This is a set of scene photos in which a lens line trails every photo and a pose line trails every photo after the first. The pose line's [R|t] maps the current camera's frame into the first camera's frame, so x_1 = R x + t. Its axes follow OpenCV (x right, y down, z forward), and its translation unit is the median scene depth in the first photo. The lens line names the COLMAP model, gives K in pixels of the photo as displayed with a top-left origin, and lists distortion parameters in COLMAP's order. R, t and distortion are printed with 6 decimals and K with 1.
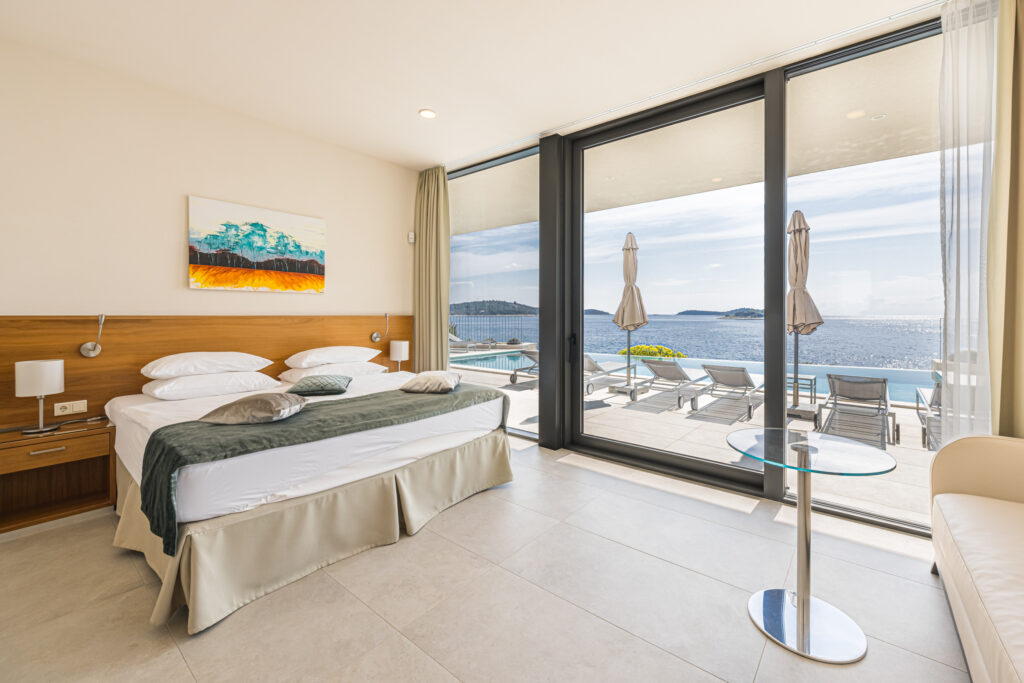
lens RADIAL K [[412.0, 0, 530.2], [0, 412.0, 315.1], [0, 0, 1]] dist [0.000721, -0.000047]
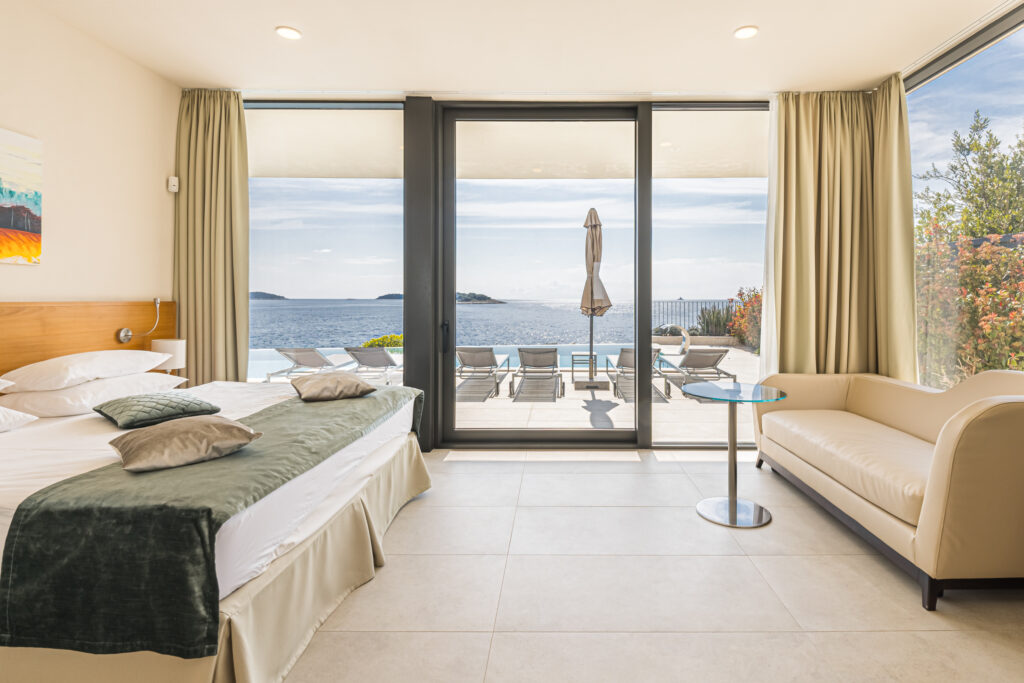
lens RADIAL K [[489.8, 0, 532.7], [0, 489.8, 303.1], [0, 0, 1]] dist [0.001524, -0.000341]
pose [[0.803911, -0.005086, 0.594728, -0.379842], [0.002183, 0.999982, 0.005601, 0.000067], [-0.594746, -0.003205, 0.803907, 0.015581]]
